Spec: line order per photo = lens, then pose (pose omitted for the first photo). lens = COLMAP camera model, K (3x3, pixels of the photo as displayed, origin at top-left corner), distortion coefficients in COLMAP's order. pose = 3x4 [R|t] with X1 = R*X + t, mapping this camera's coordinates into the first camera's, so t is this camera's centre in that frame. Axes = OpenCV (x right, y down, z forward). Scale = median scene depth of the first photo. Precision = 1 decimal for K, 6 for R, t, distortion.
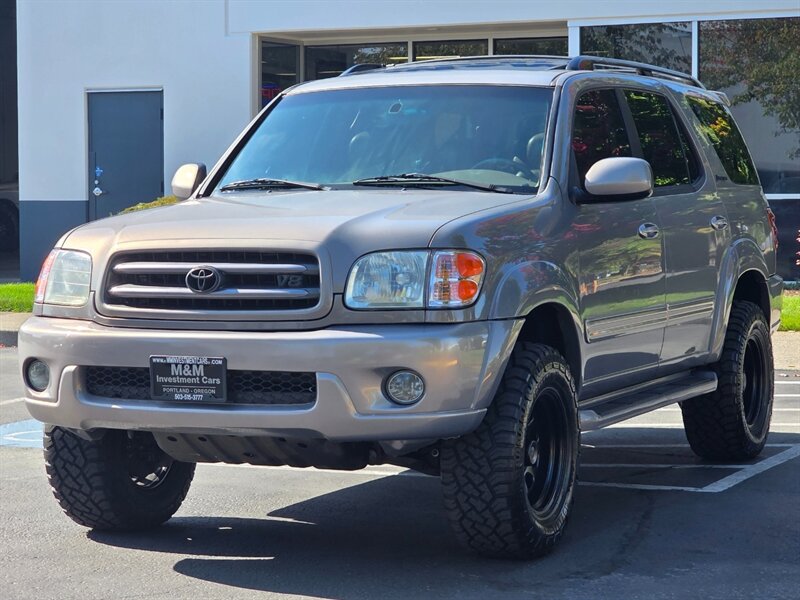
lens RADIAL K [[2081.1, 0, 400.0], [0, 2081.1, 300.0], [0, 0, 1]] dist [-0.828873, 15.594195]
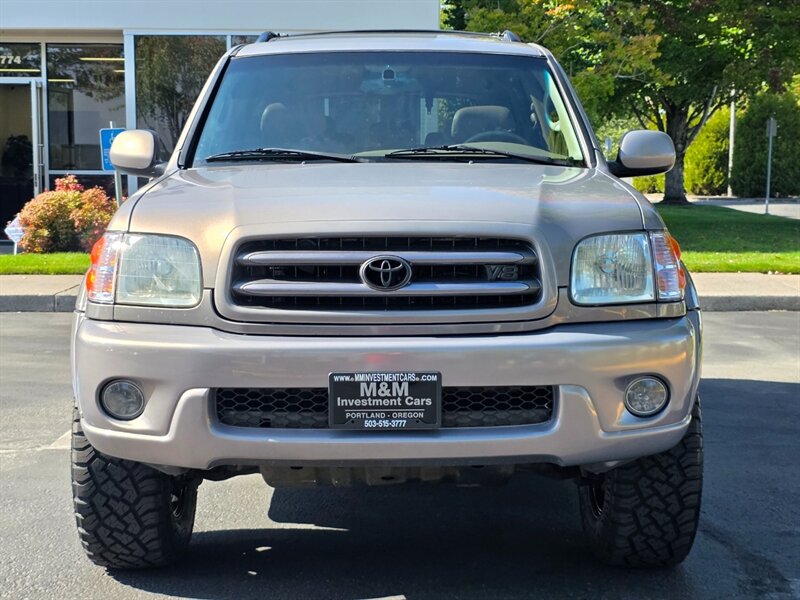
lens RADIAL K [[1312.8, 0, 400.0], [0, 1312.8, 300.0], [0, 0, 1]] dist [0.252465, -1.143967]
pose [[0.910337, -0.034259, 0.412446, -0.300864], [0.015448, 0.998686, 0.048856, -0.024100], [-0.413578, -0.038104, 0.909671, 0.542949]]
